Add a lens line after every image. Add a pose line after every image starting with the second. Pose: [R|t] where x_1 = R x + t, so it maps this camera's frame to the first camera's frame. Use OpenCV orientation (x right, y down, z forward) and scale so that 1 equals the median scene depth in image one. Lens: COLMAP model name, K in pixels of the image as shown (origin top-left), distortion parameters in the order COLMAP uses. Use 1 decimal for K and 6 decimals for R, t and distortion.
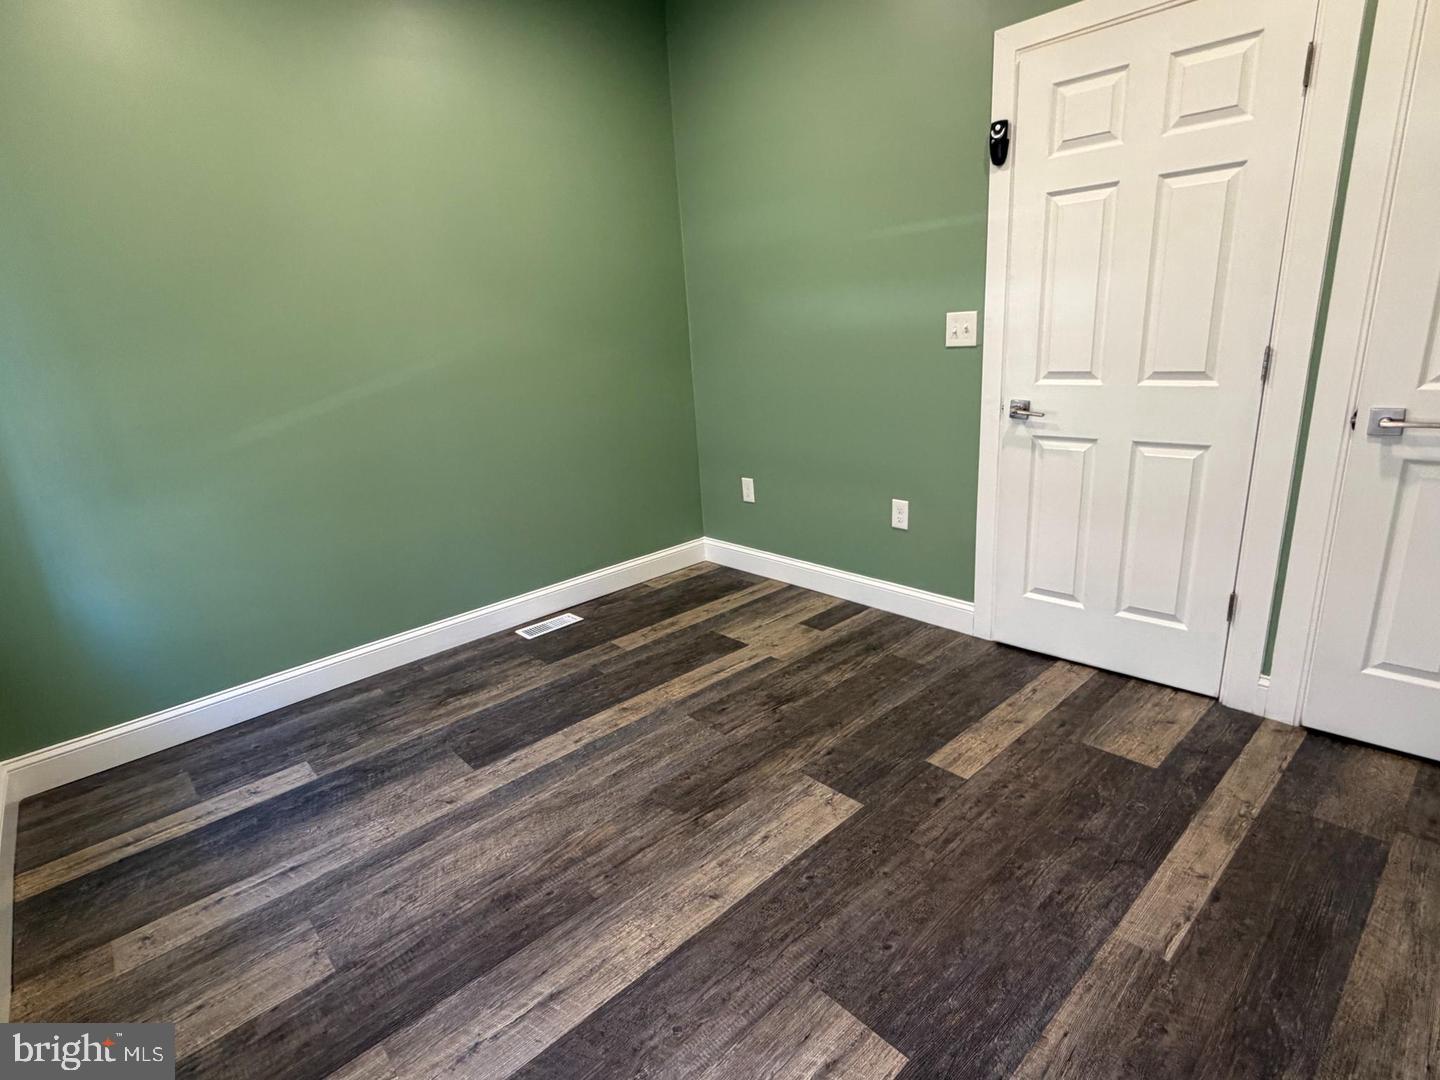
lens RADIAL K [[745.9, 0, 719.8], [0, 745.9, 536.3], [0, 0, 1]] dist [0.000874, -0.001391]
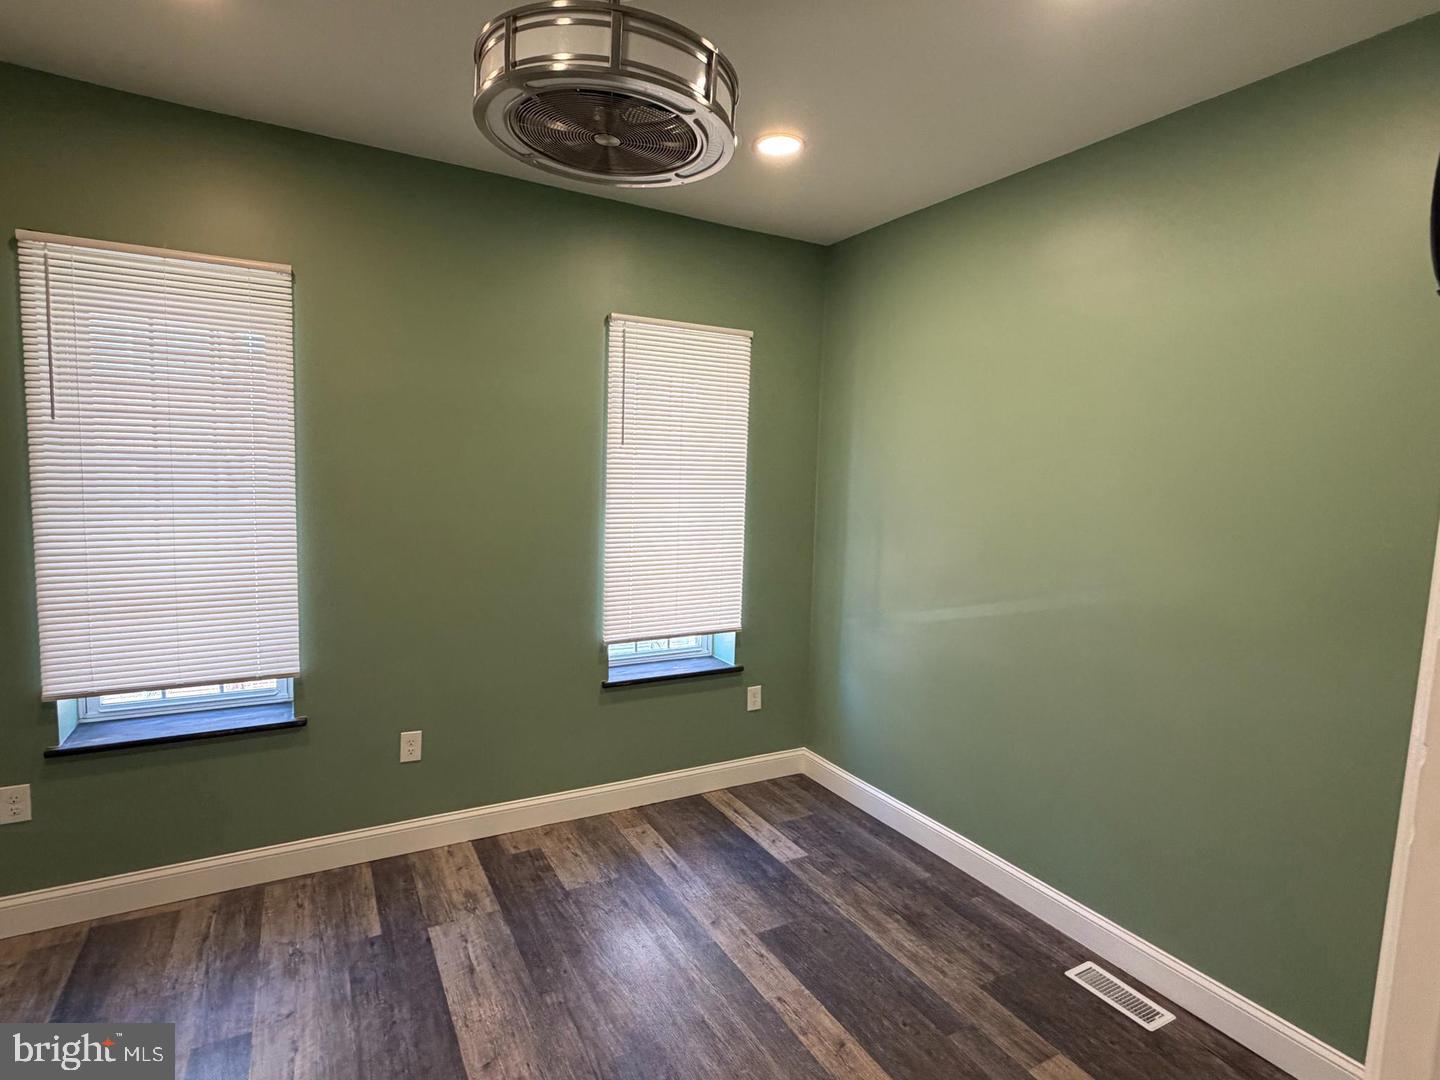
lens RADIAL K [[745.9, 0, 718.8], [0, 745.9, 539.8], [0, 0, 1]] dist [0.000874, -0.001391]
pose [[-0.231422, 0.150375, -0.961161, 0.651845], [-0.288353, 0.932983, 0.215394, -0.449080], [0.929138, 0.327000, -0.172552, 0.937229]]
